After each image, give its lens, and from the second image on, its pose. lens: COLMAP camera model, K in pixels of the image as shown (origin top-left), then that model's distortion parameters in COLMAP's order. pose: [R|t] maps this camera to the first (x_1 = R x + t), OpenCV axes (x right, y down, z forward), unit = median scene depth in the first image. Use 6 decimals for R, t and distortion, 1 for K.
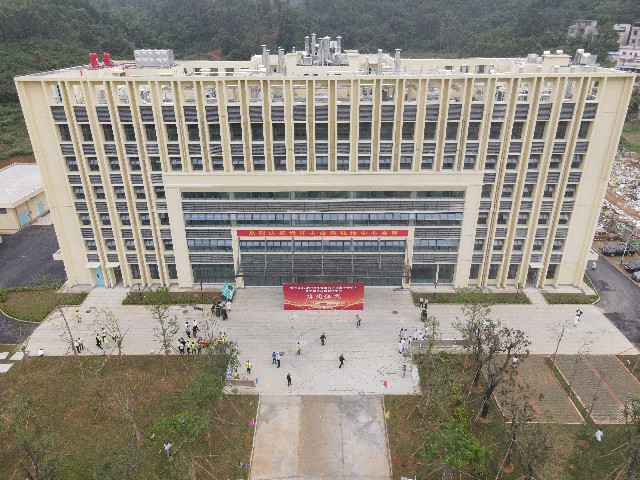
lens RADIAL K [[467.7, 0, 320.0], [0, 467.7, 240.0], [0, 0, 1]] dist [-0.002701, 0.038411]
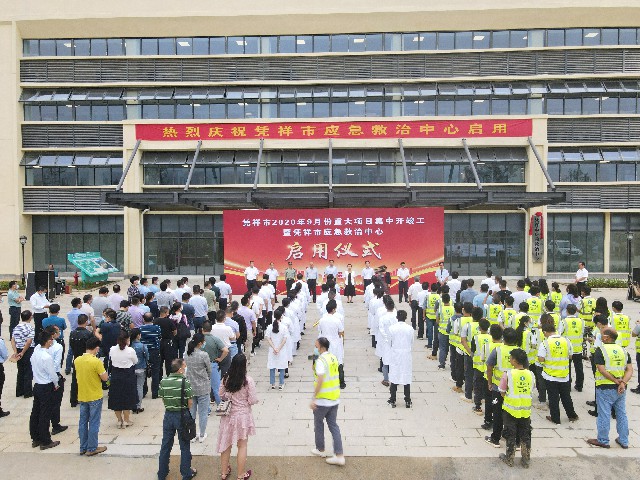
lens RADIAL K [[467.7, 0, 320.0], [0, 467.7, 240.0], [0, 0, 1]] dist [-0.002701, 0.038411]
pose [[0.999544, 0.007362, -0.029276, 0.008701], [-0.018721, 0.911966, -0.409840, 0.255387], [0.023681, 0.410201, 0.911688, 0.647325]]
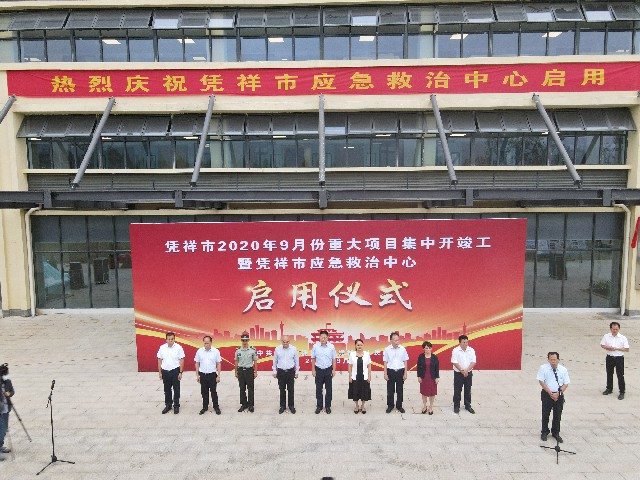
lens RADIAL K [[467.7, 0, 320.0], [0, 467.7, 240.0], [0, 0, 1]] dist [-0.002701, 0.038411]
pose [[0.999932, 0.003393, -0.011175, 0.007440], [-0.006981, 0.940779, -0.338949, 0.163255], [0.009364, 0.339004, 0.940738, 0.777213]]
